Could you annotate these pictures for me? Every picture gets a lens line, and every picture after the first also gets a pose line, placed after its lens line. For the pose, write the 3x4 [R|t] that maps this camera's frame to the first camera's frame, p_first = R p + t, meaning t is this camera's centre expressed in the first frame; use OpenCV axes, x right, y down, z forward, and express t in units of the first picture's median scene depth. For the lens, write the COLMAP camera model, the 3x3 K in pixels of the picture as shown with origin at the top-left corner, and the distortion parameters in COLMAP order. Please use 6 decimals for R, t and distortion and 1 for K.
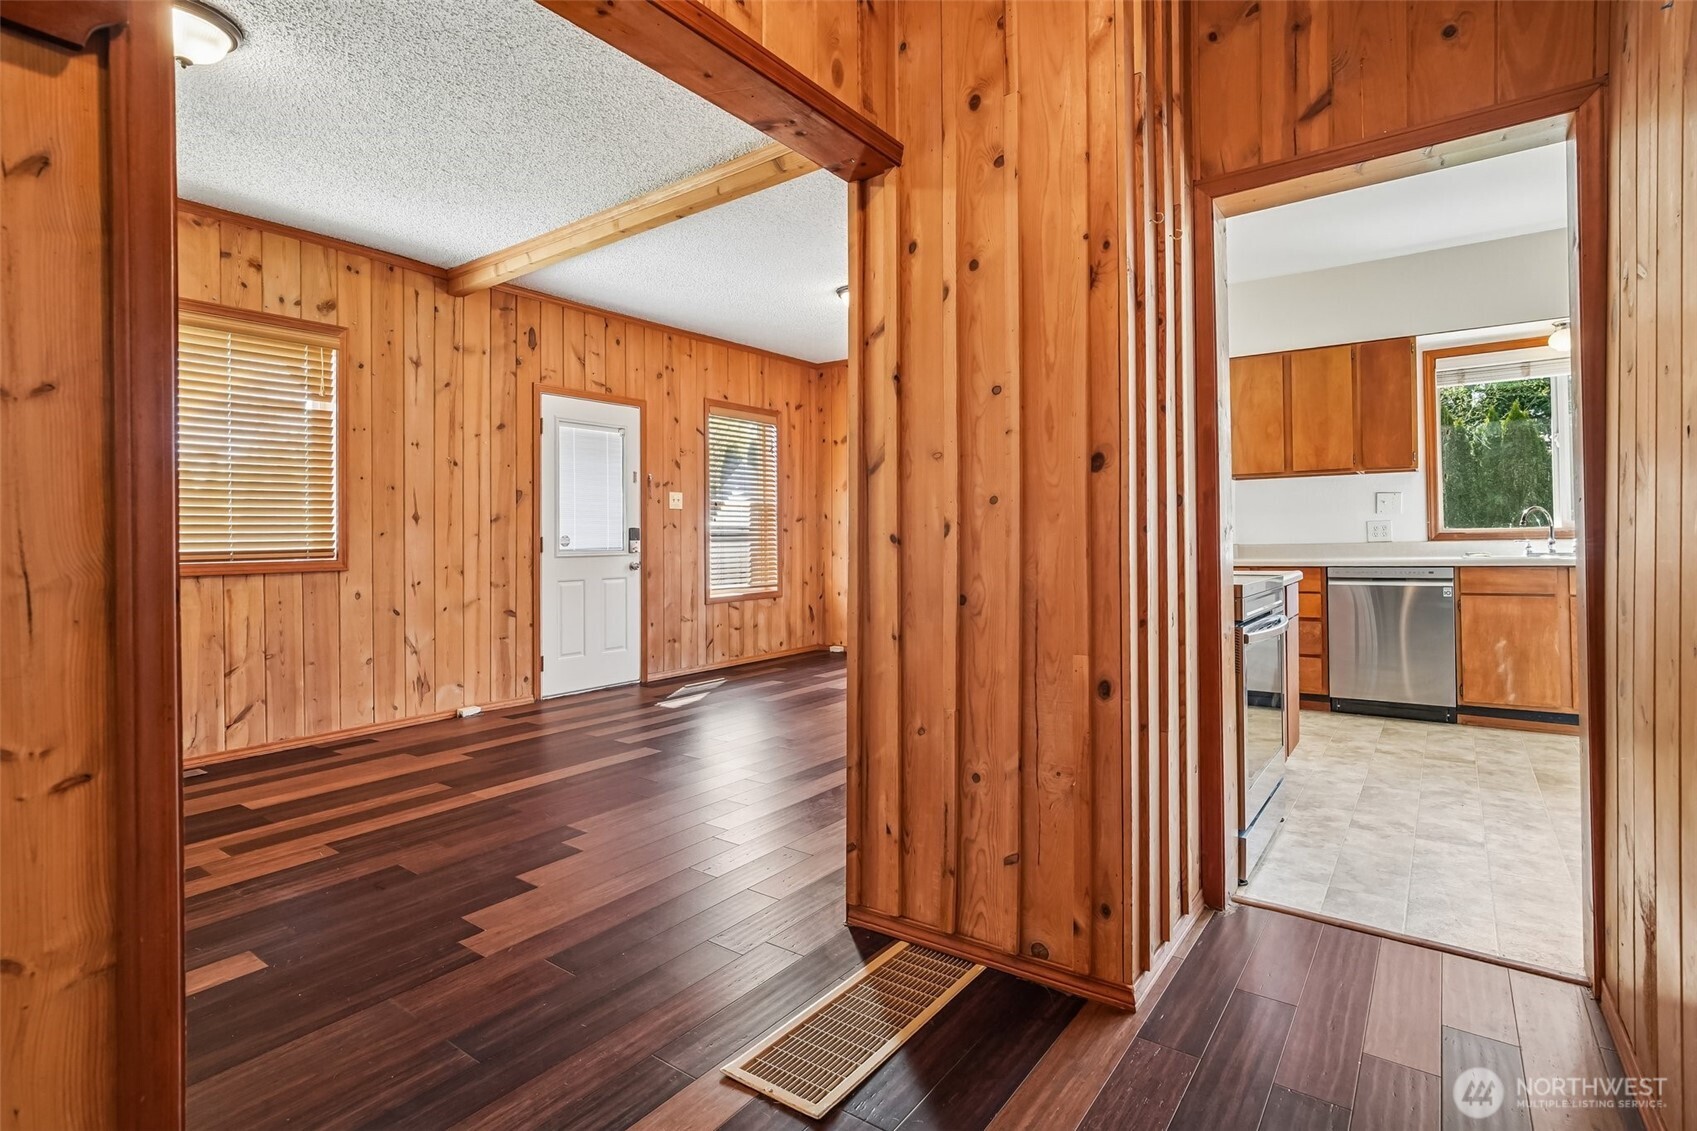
lens RADIAL K [[808.9, 0, 854.3], [0, 808.9, 542.6], [0, 0, 1]] dist [-0.009305, 0.000284]
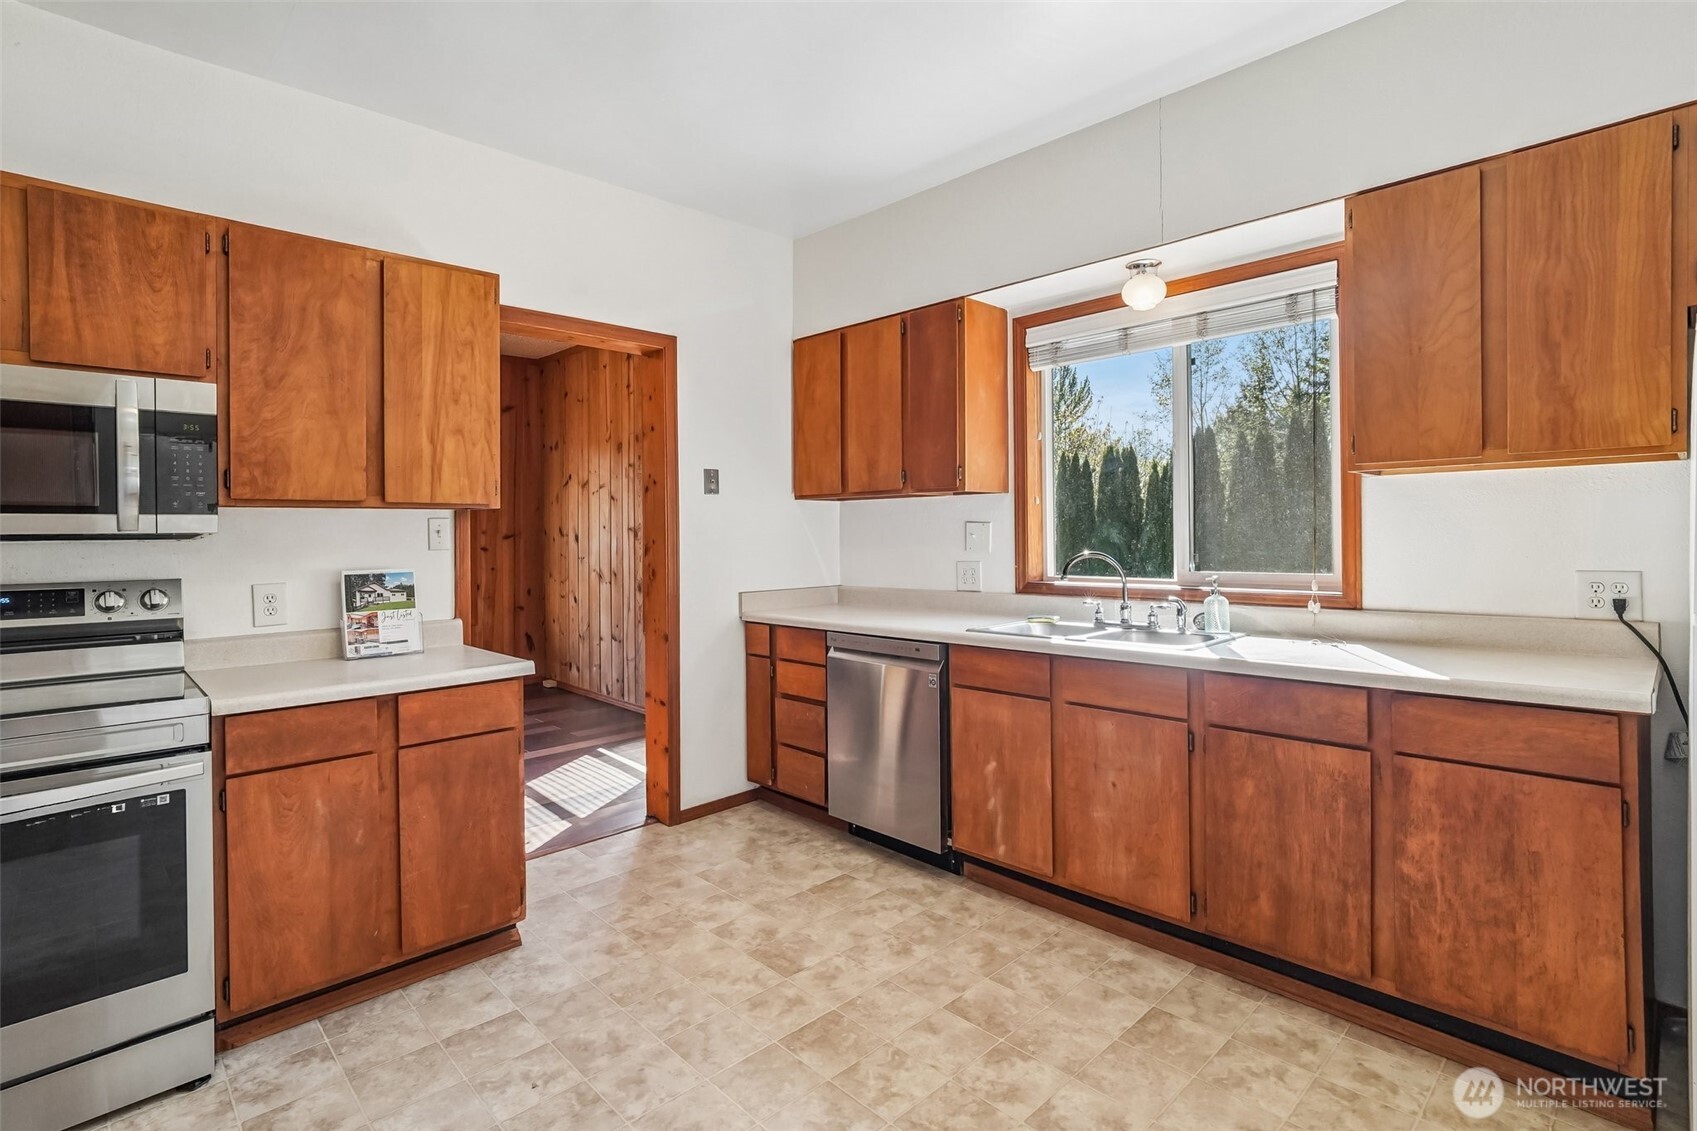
lens RADIAL K [[808.9, 0, 854.3], [0, 808.9, 542.6], [0, 0, 1]] dist [-0.009305, 0.000284]
pose [[0.984879, 0.006401, -0.173125, 0.704734], [-0.003937, 0.999886, 0.014568, -0.055989], [0.173199, -0.013667, 0.984792, 0.295881]]
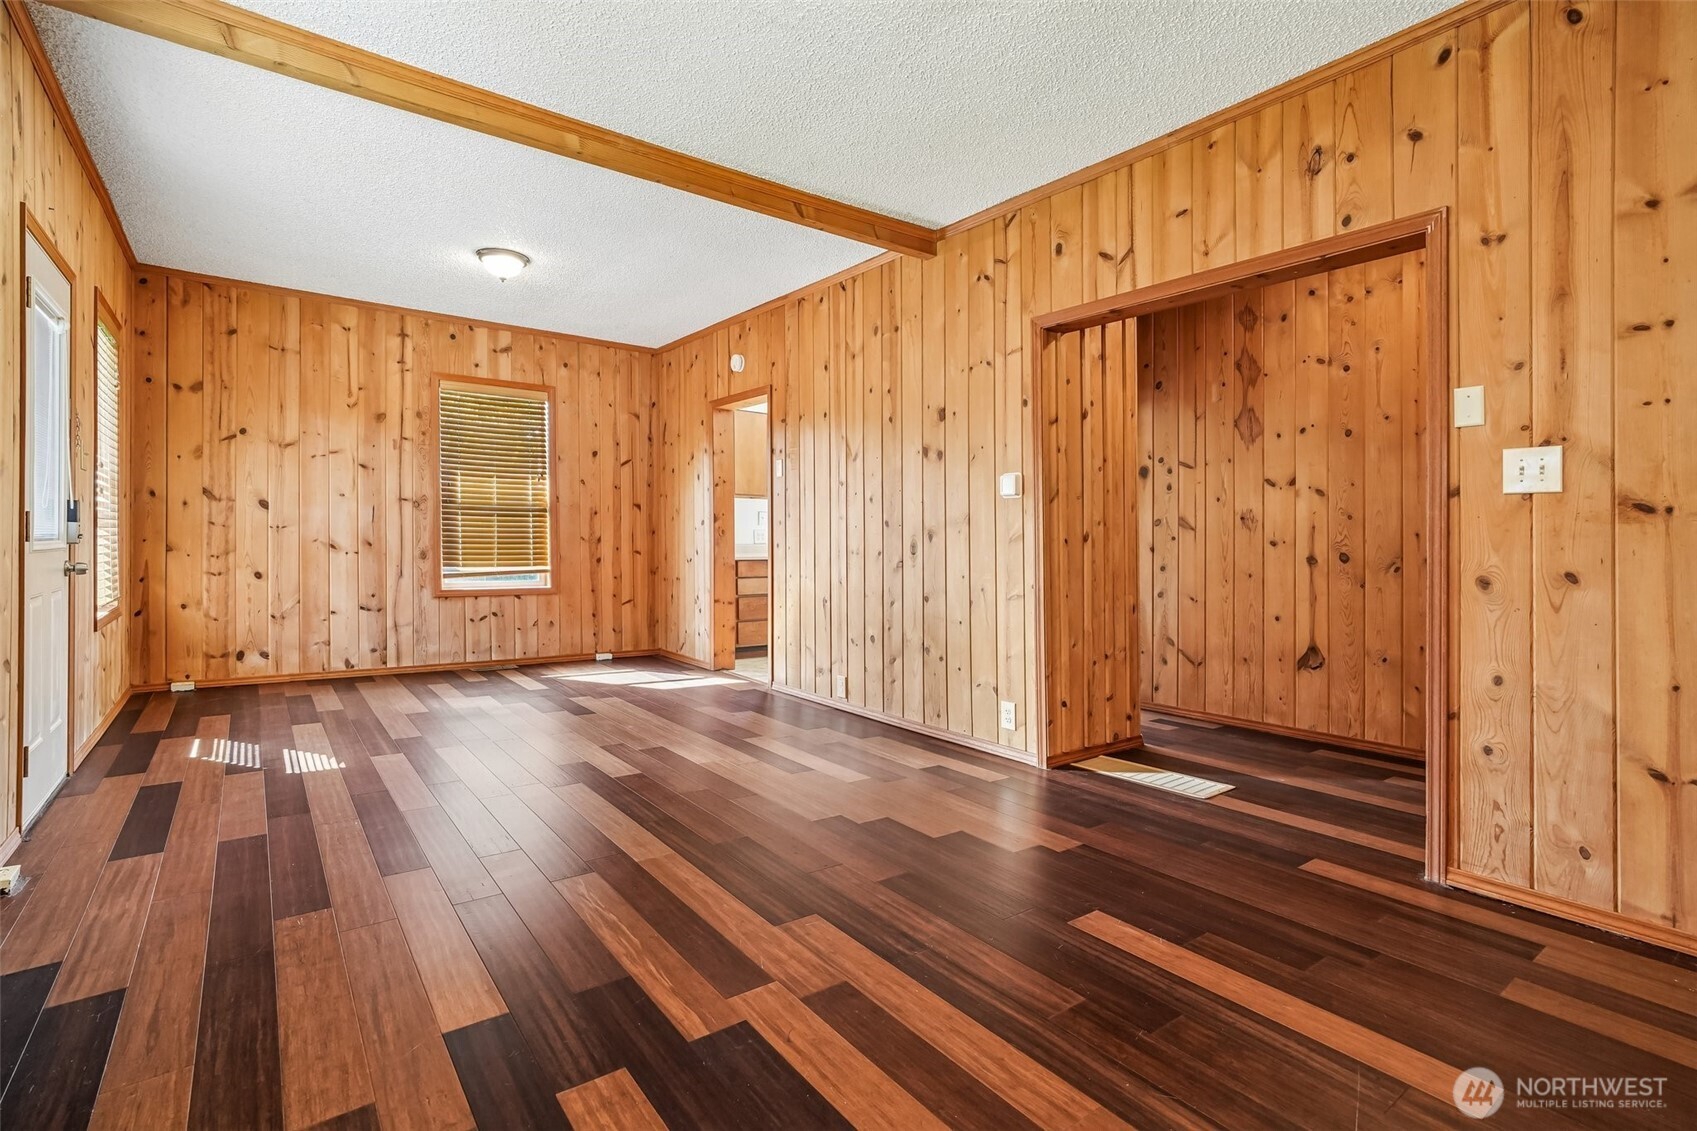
lens RADIAL K [[795.7, 0, 826.8], [0, 795.7, 529.9], [0, 0, 1]] dist [-0.004957, 0.000148]
pose [[0.316604, 0.031375, 0.948039, -0.763215], [-0.018337, 0.999468, -0.026954, 0.009007], [-0.948381, -0.008850, 0.317011, 0.396967]]
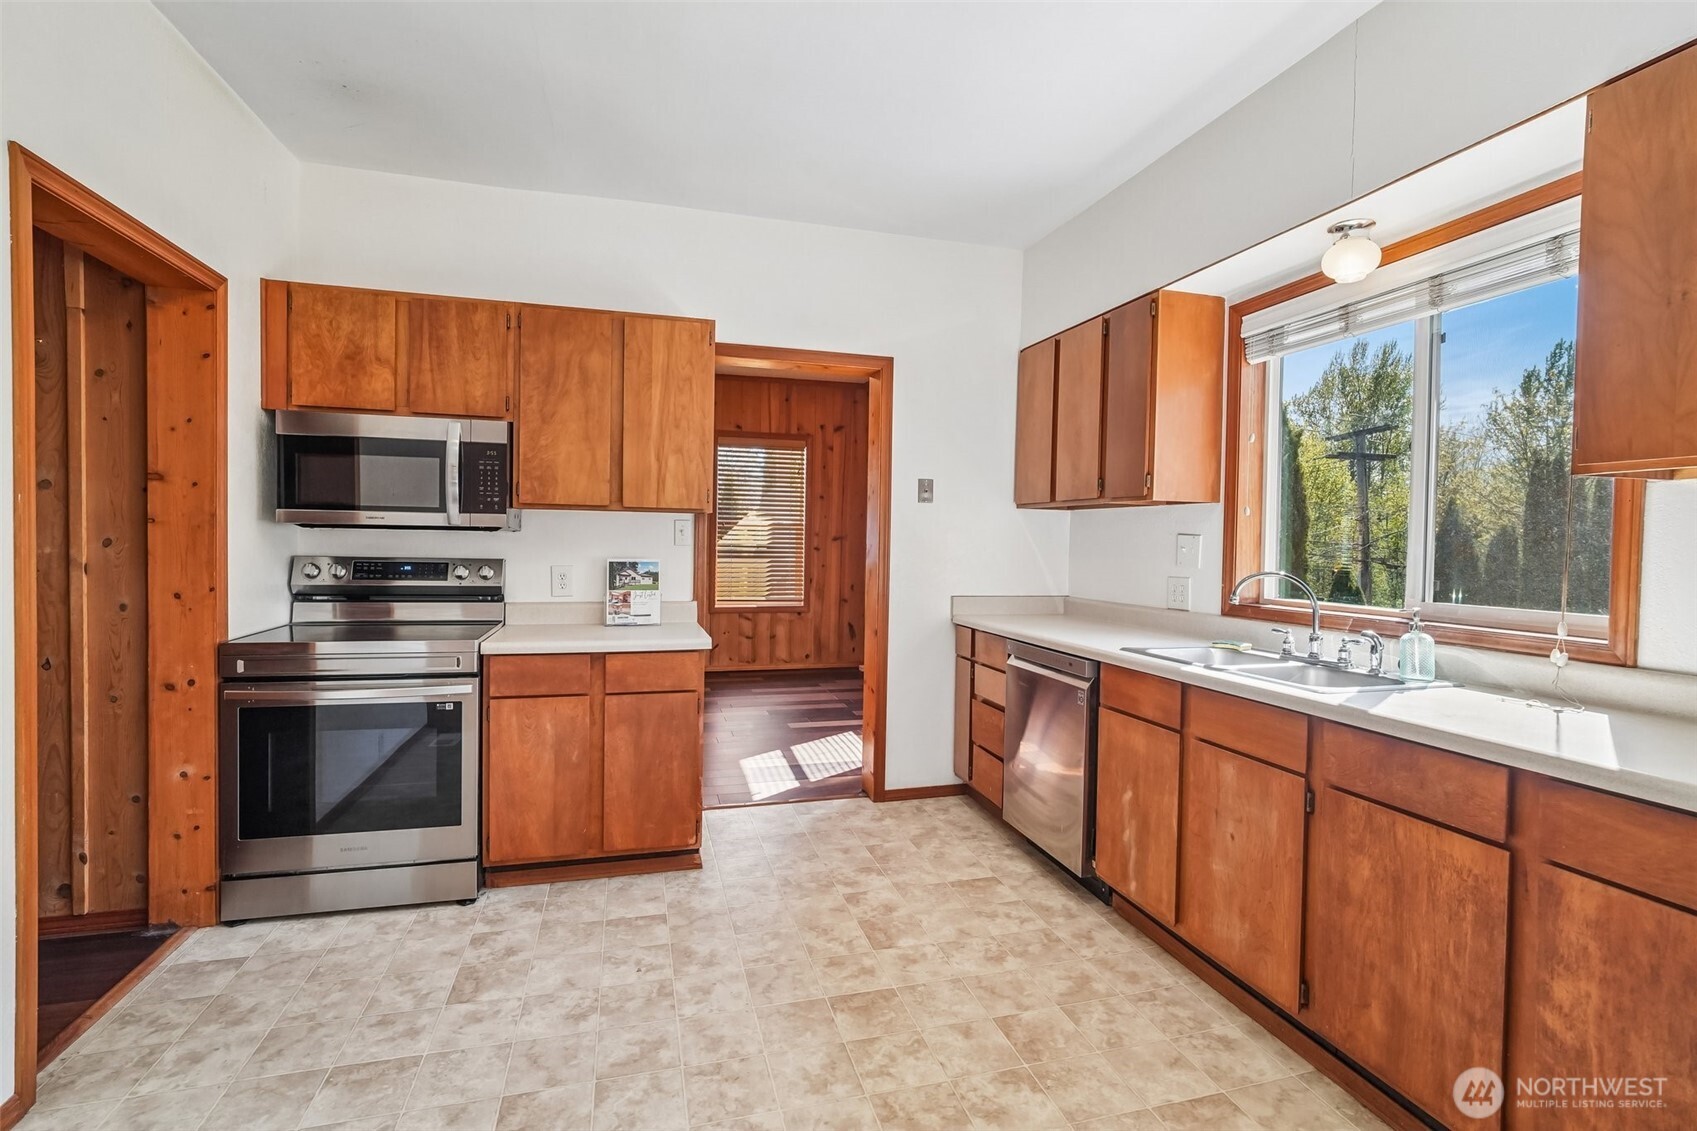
lens RADIAL K [[783.5, 0, 859.7], [0, 783.5, 562.6], [0, 0, 1]] dist [-0.021476, 0.012719]
pose [[0.786643, 0.048036, -0.615537, 0.872398], [-0.030294, 0.998771, 0.039229, -0.058149], [0.616665, -0.012212, 0.787131, 0.360162]]
